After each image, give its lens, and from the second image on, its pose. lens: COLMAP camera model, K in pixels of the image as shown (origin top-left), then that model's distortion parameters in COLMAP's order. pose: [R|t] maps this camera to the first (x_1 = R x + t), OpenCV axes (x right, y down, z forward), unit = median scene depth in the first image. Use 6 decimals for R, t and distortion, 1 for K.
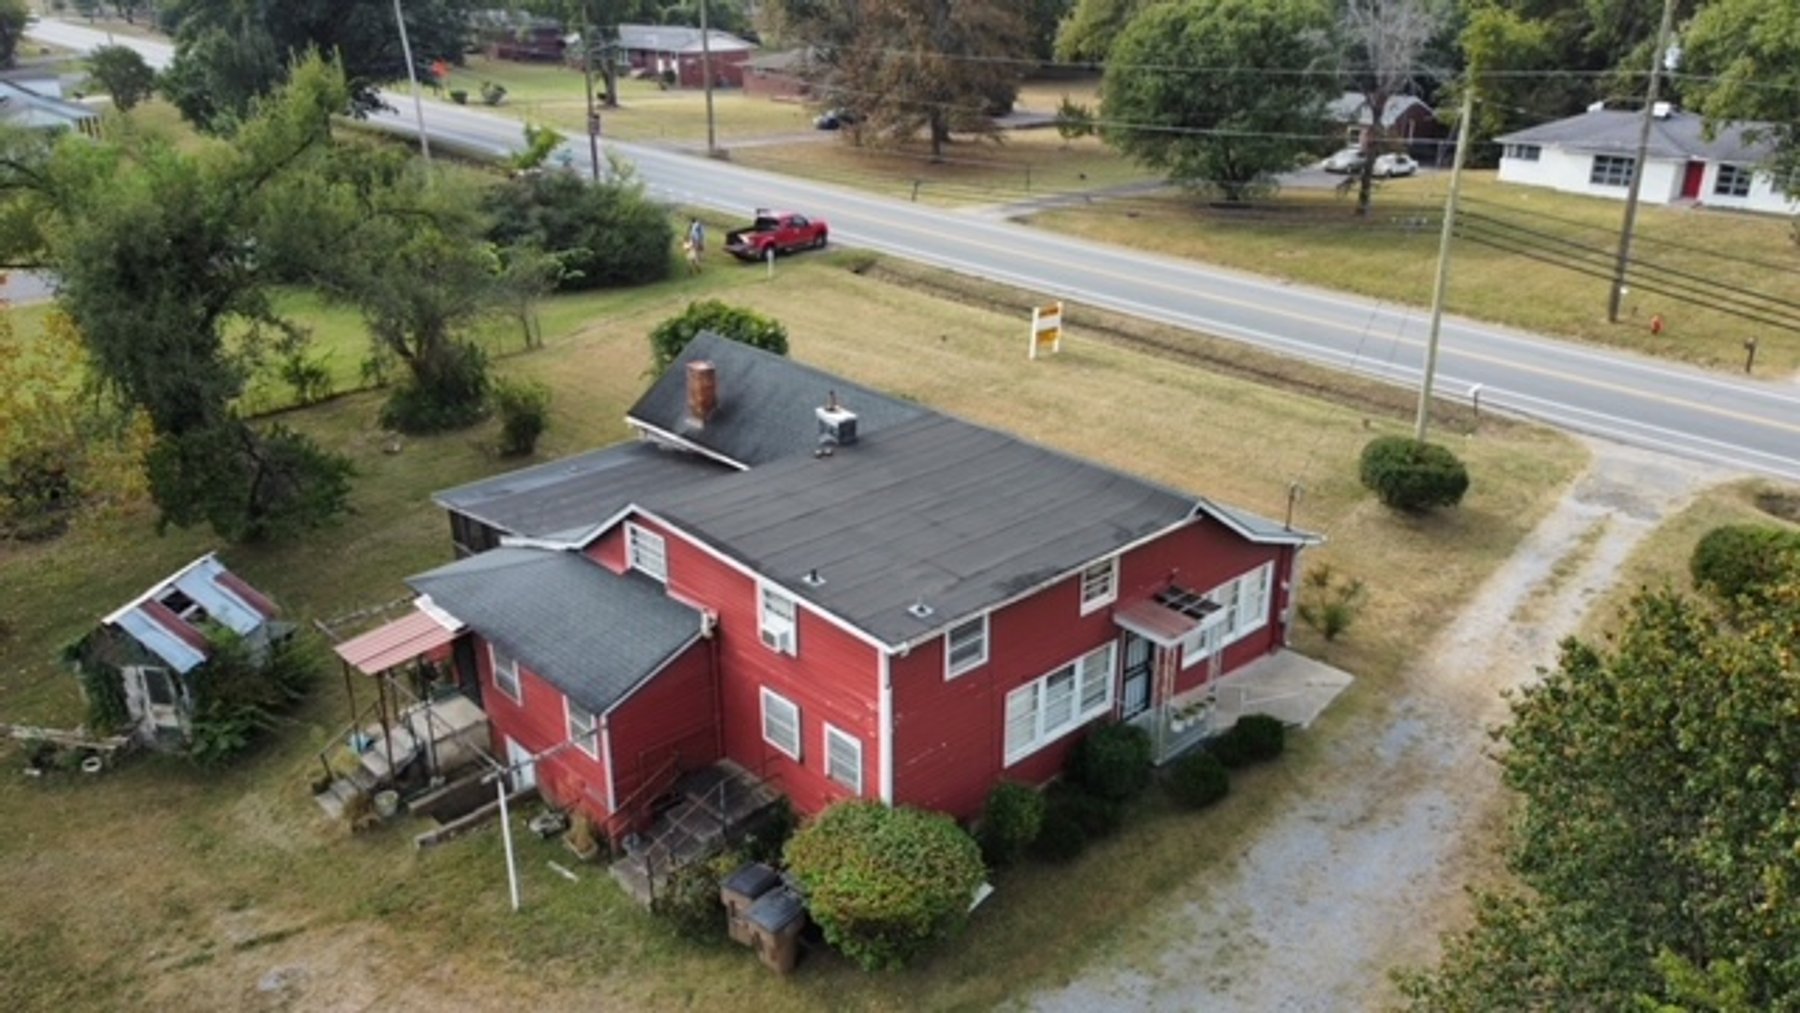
lens RADIAL K [[1364.2, 0, 907.3], [0, 1364.2, 504.2], [0, 0, 1]] dist [0.000232, -0.003994]
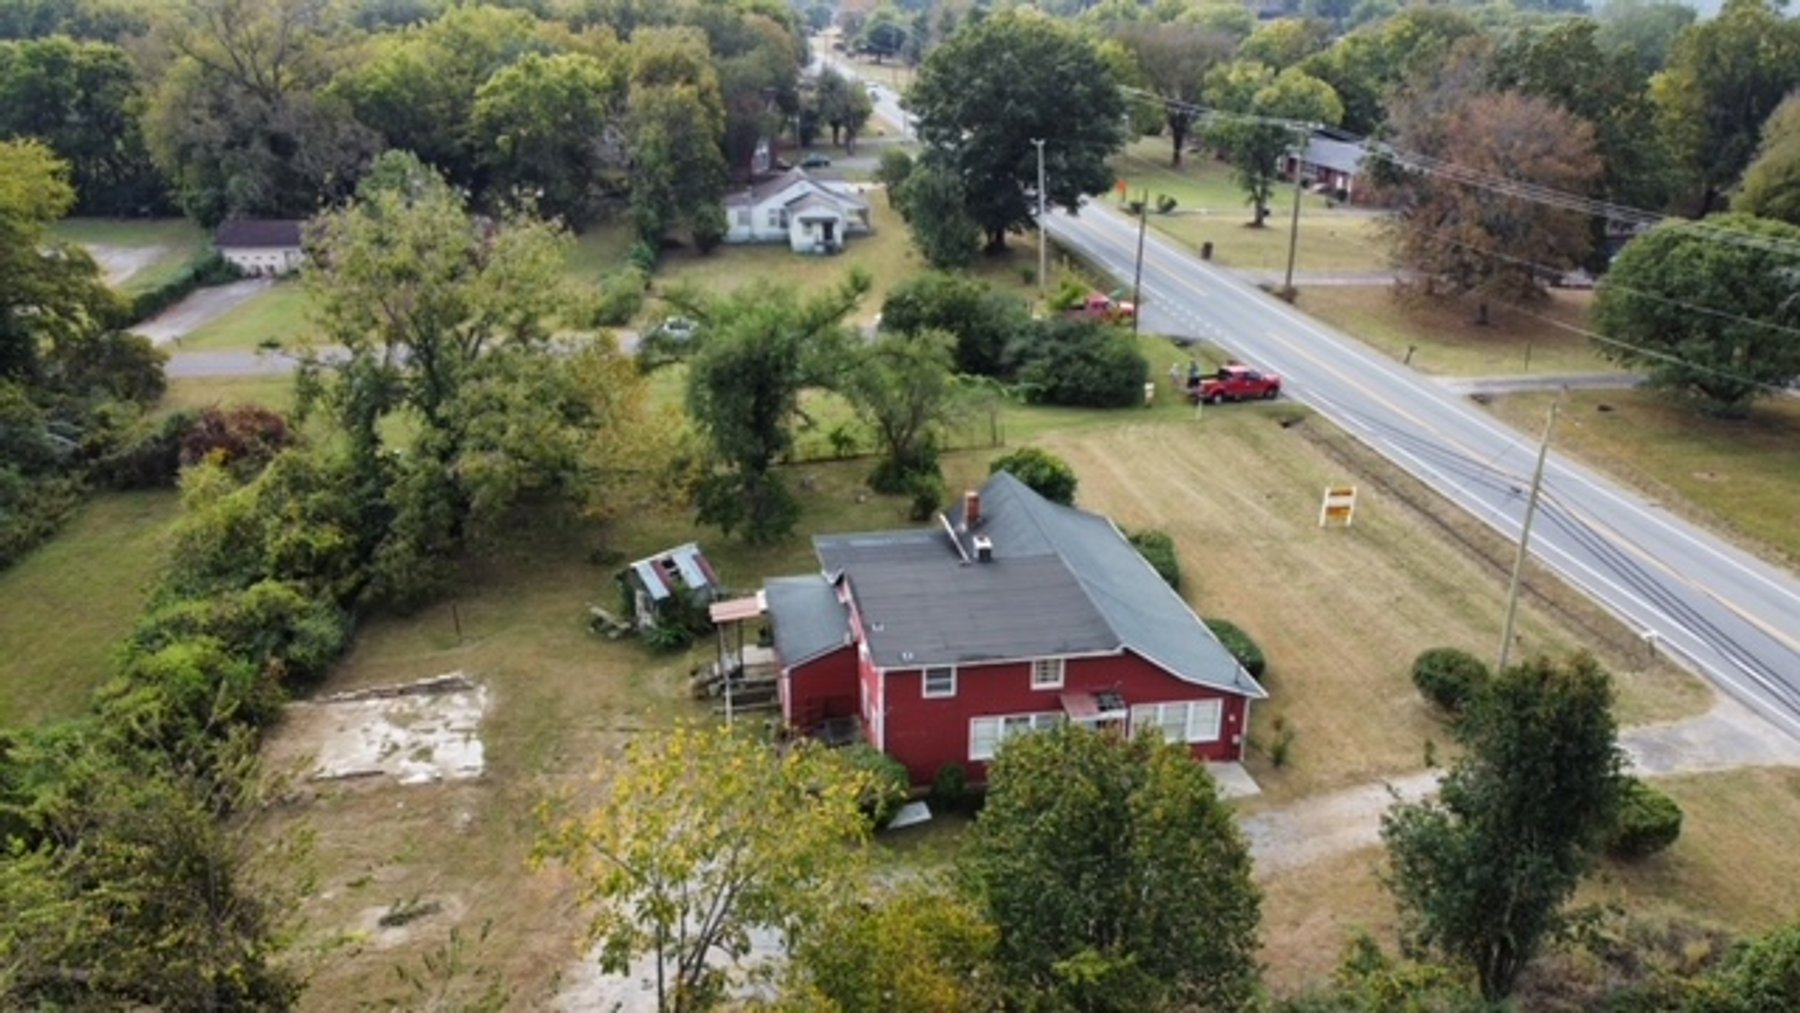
lens RADIAL K [[1363.3, 0, 903.7], [0, 1363.3, 505.3], [0, 0, 1]] dist [0.001062, -0.002952]
pose [[0.836258, 0.201108, -0.510125, 0.754392], [-0.215719, 0.975959, 0.031123, -0.149631], [0.504121, 0.084017, 0.859537, -0.533287]]
